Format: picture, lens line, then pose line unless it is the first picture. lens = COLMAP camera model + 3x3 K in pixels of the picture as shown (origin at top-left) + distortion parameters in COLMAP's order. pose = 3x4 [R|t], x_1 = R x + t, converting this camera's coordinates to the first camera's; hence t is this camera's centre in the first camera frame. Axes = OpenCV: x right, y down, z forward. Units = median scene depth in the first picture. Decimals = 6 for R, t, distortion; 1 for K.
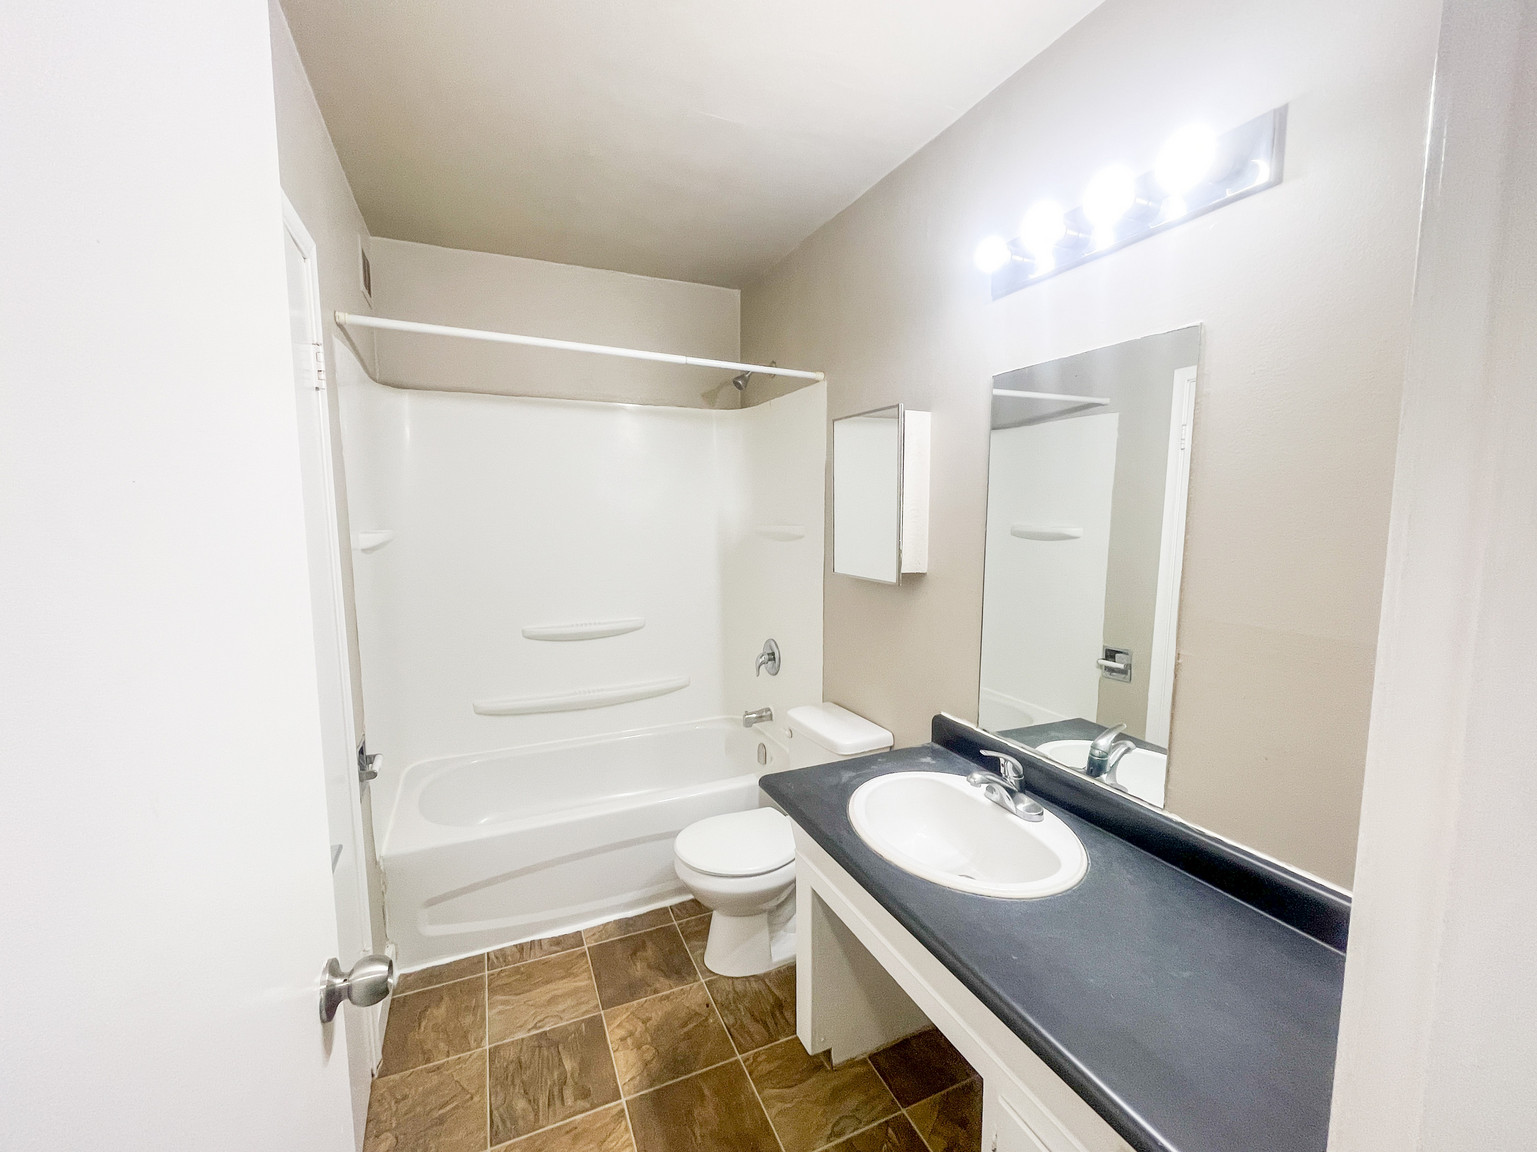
lens RADIAL K [[629.2, 0, 765.2], [0, 629.2, 579.4], [0, 0, 1]] dist [-0.001838, 0.000717]
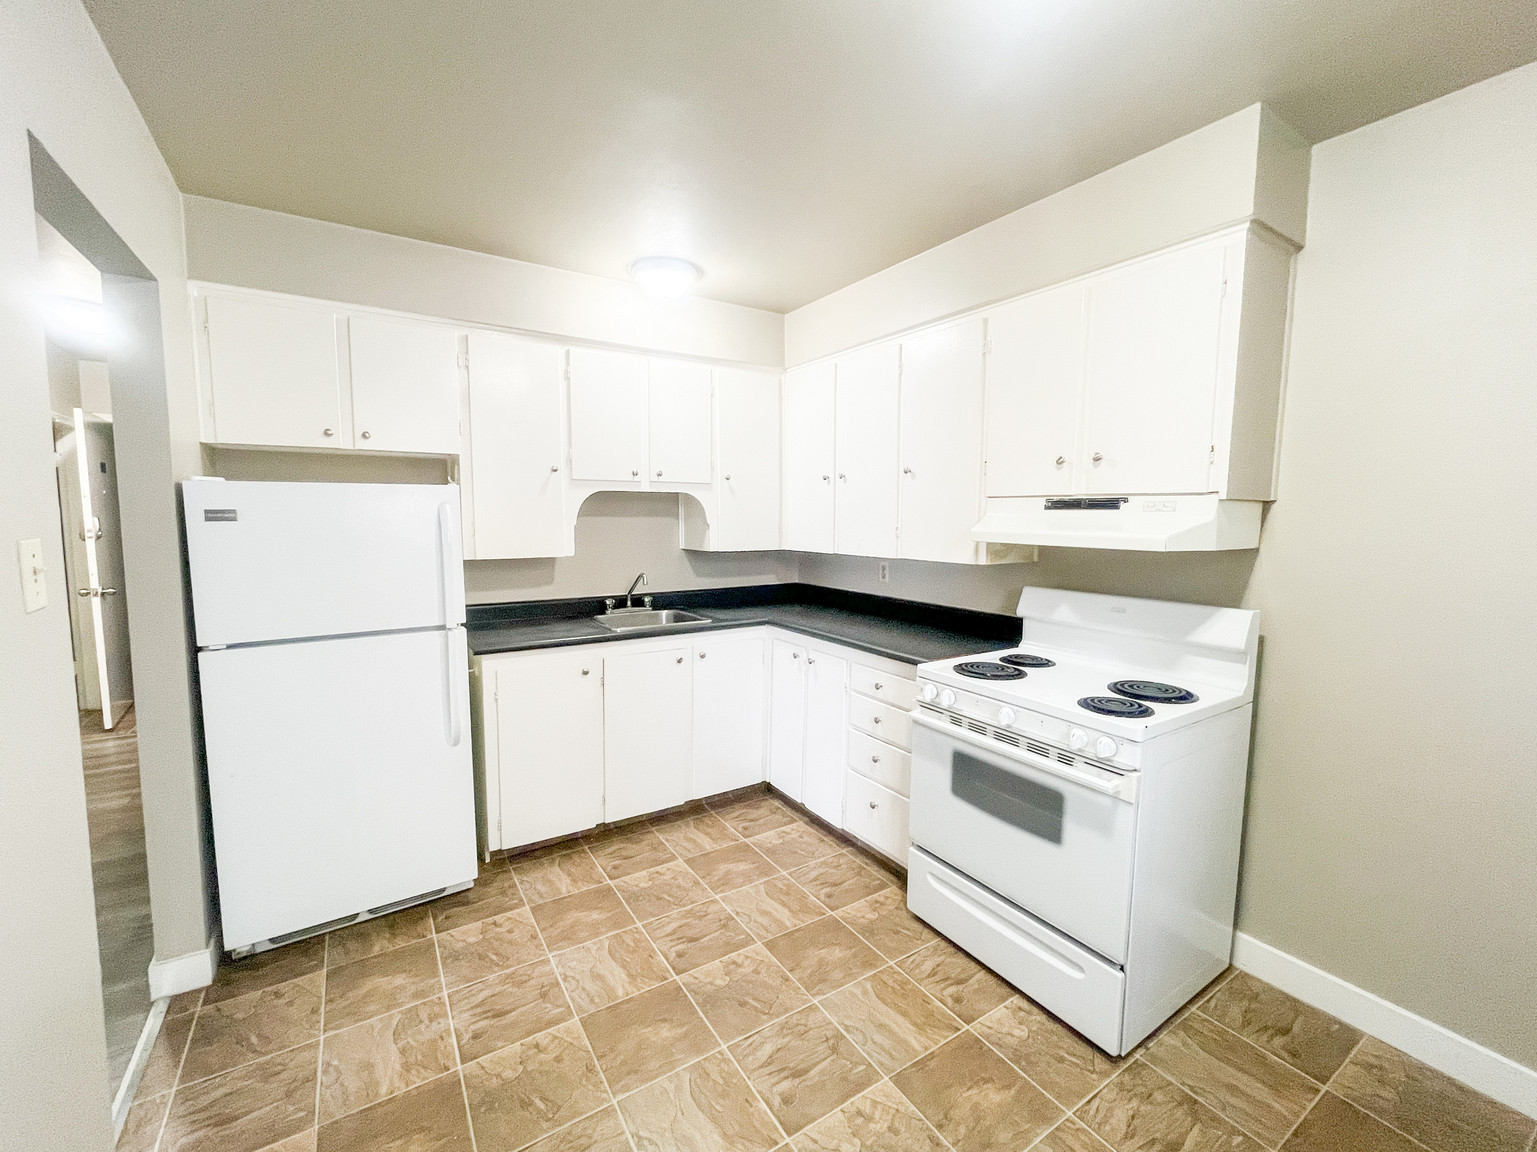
lens RADIAL K [[629.2, 0, 772.2], [0, 629.2, 578.8], [0, 0, 1]] dist [-0.001838, 0.000717]
pose [[0.161769, 0.091706, -0.982558, 0.562732], [-0.105985, 0.991528, 0.075094, -0.066297], [0.981121, 0.091989, 0.170118, 0.673775]]
